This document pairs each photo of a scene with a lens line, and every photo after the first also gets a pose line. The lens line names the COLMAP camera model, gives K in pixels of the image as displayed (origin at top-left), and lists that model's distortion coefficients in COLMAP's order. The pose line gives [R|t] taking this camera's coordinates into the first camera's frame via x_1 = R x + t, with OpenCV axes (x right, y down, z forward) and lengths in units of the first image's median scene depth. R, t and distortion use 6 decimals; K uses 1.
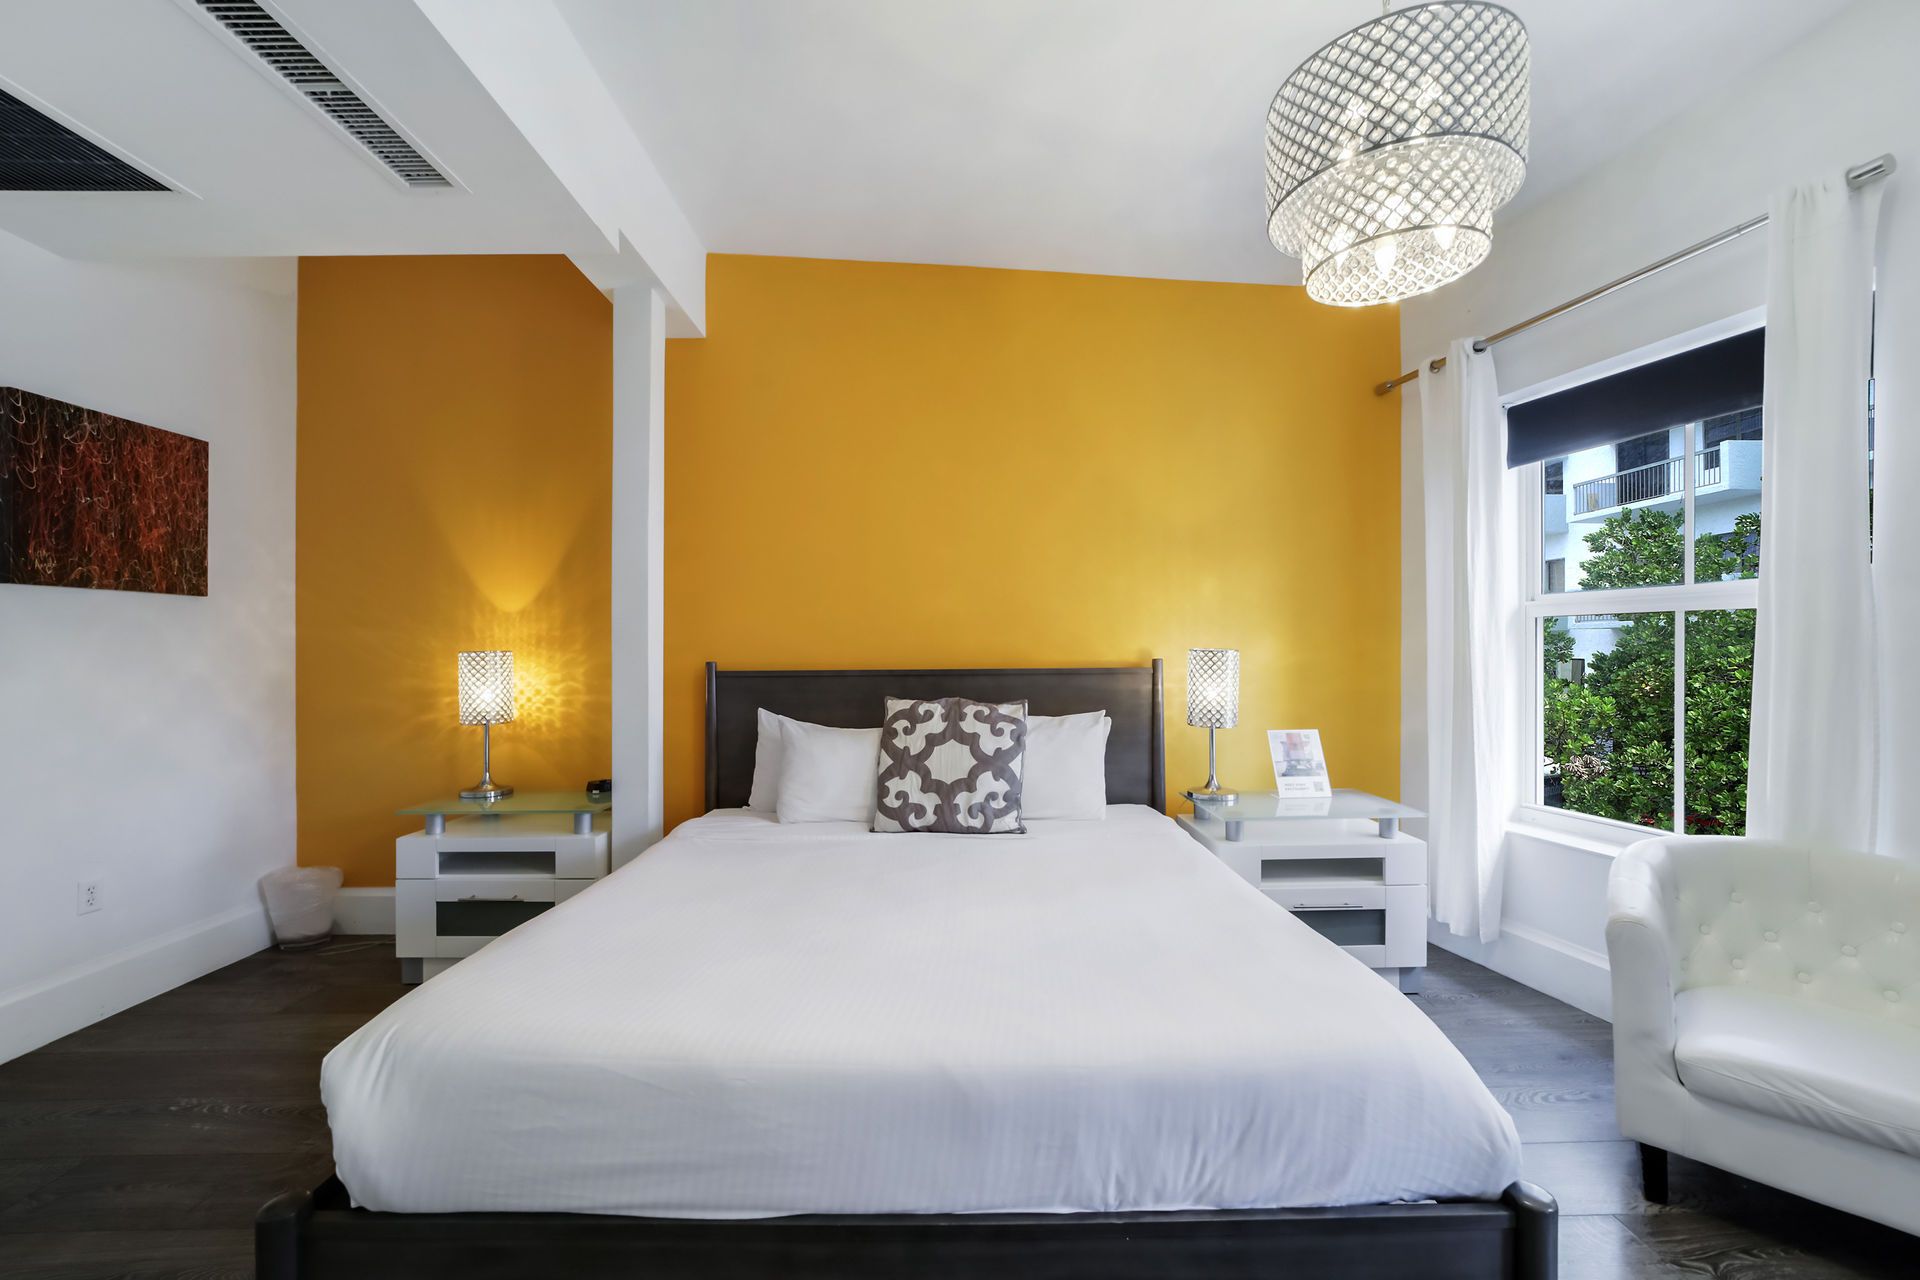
lens RADIAL K [[747.7, 0, 967.5], [0, 747.7, 654.8], [0, 0, 1]] dist [-0.025275, 0.008355]
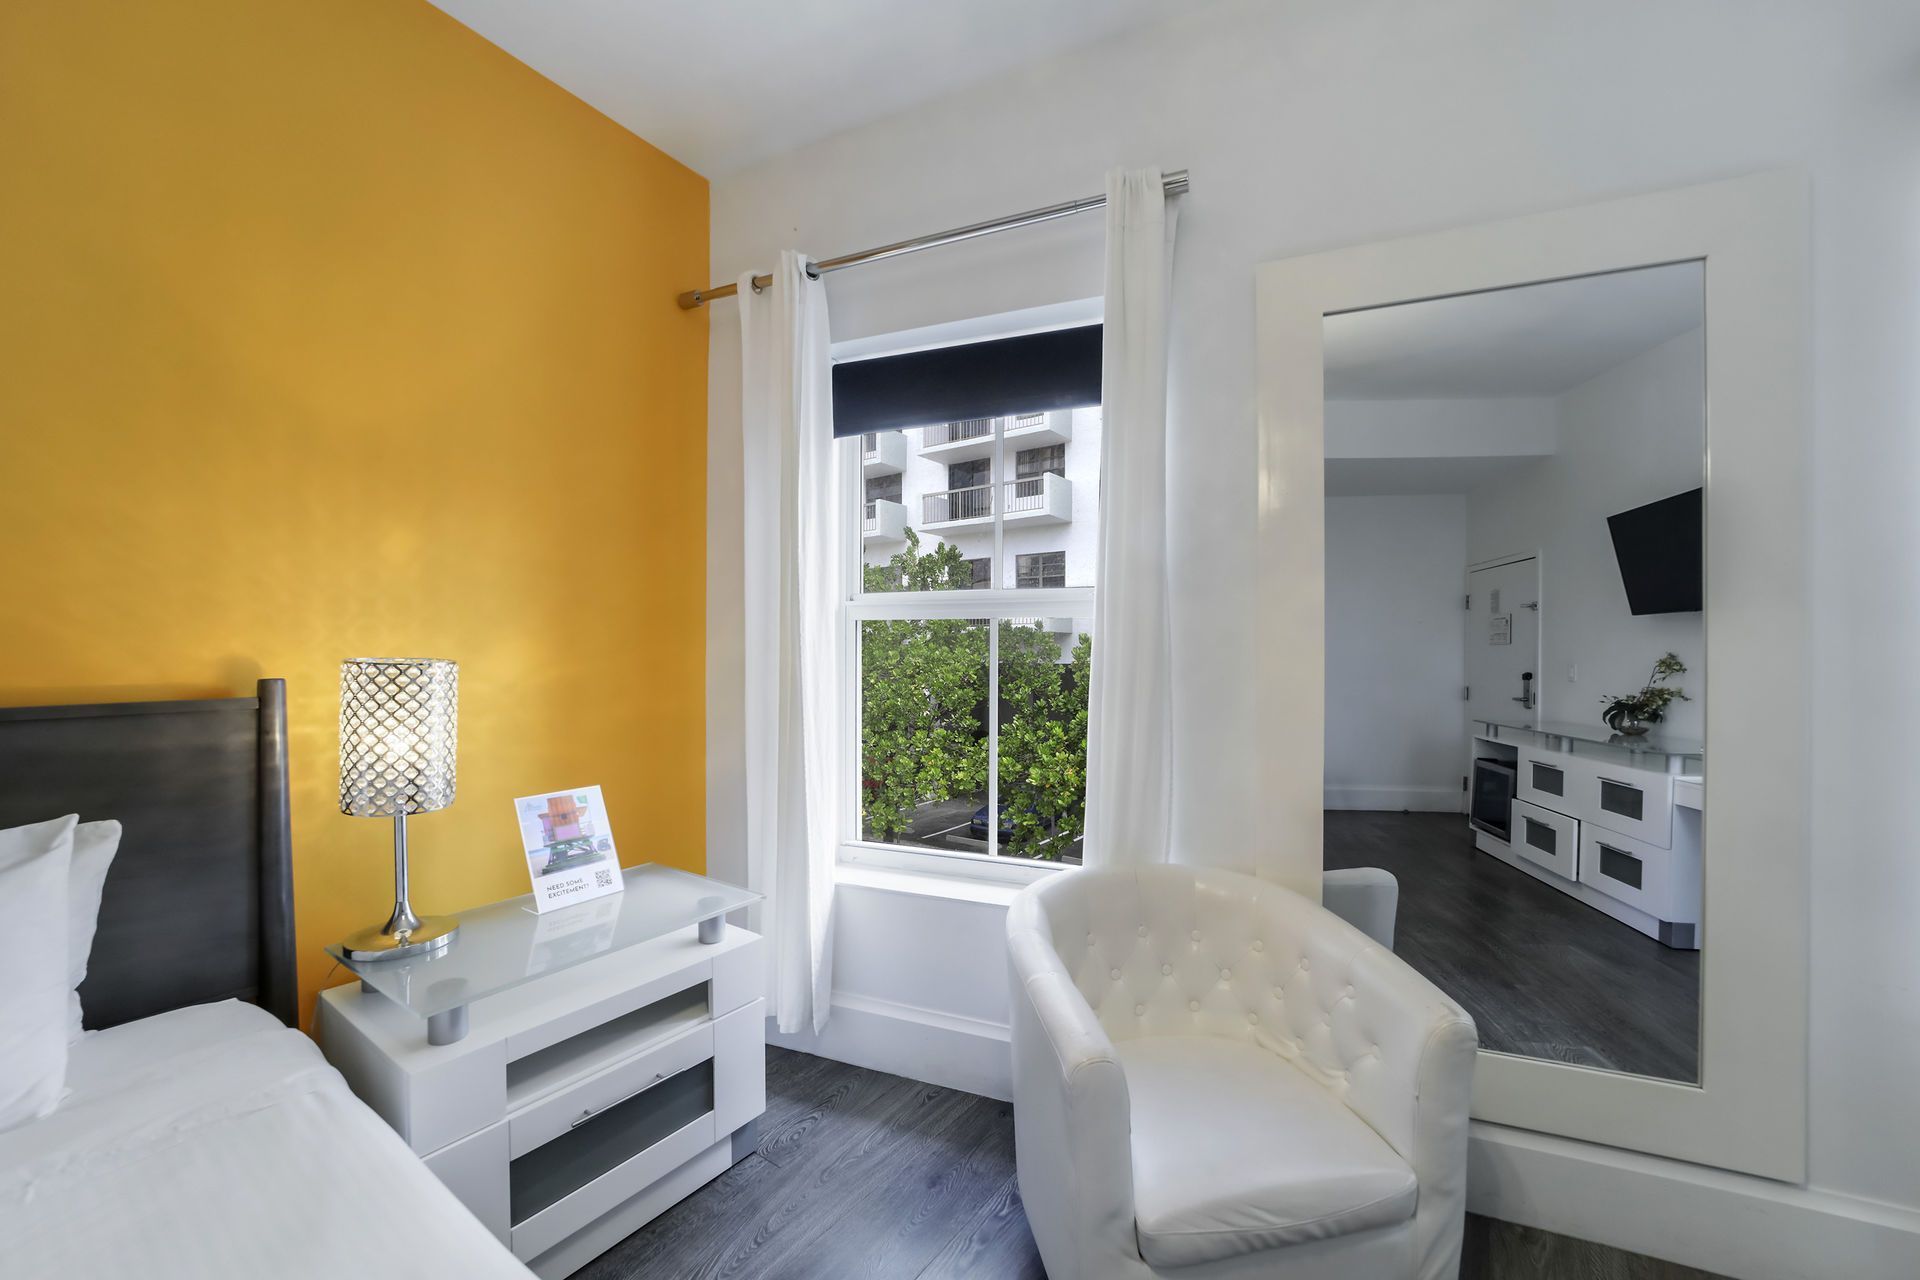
lens RADIAL K [[747.7, 0, 967.5], [0, 747.7, 654.8], [0, 0, 1]] dist [-0.025275, 0.008355]
pose [[0.593380, 0.000620, 0.804922, 0.159407], [0.001912, 0.999996, -0.002180, -0.009589], [-0.804920, 0.002832, 0.593376, 0.403921]]
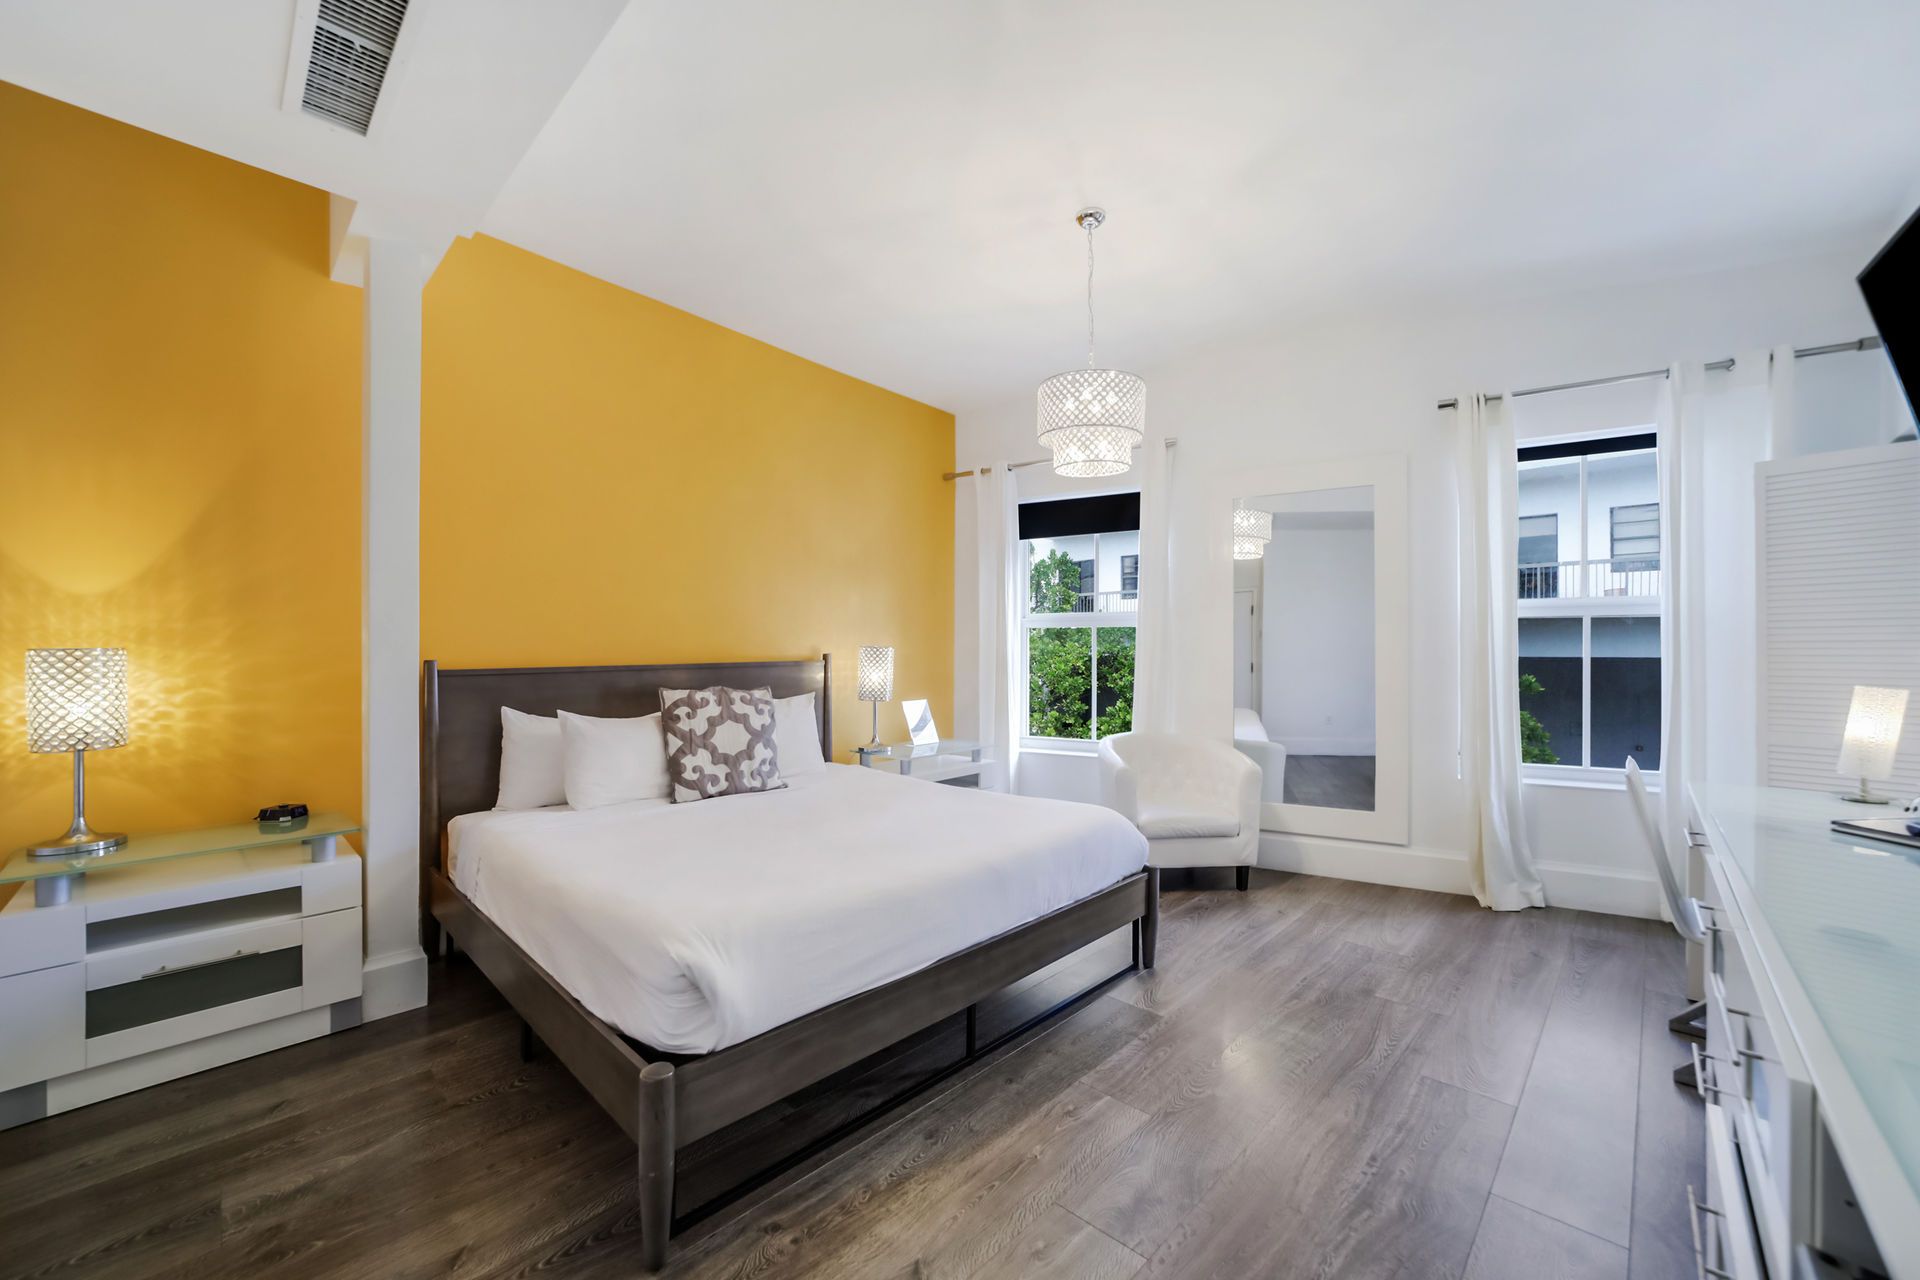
lens RADIAL K [[737.7, 0, 978.2], [0, 737.7, 668.6], [0, 0, 1]] dist [-0.024054, 0.007874]
pose [[0.693057, -0.021339, 0.720567, -0.585942], [0.006258, 0.999702, 0.023586, 0.003503], [-0.720855, -0.011837, 0.692985, -0.122981]]
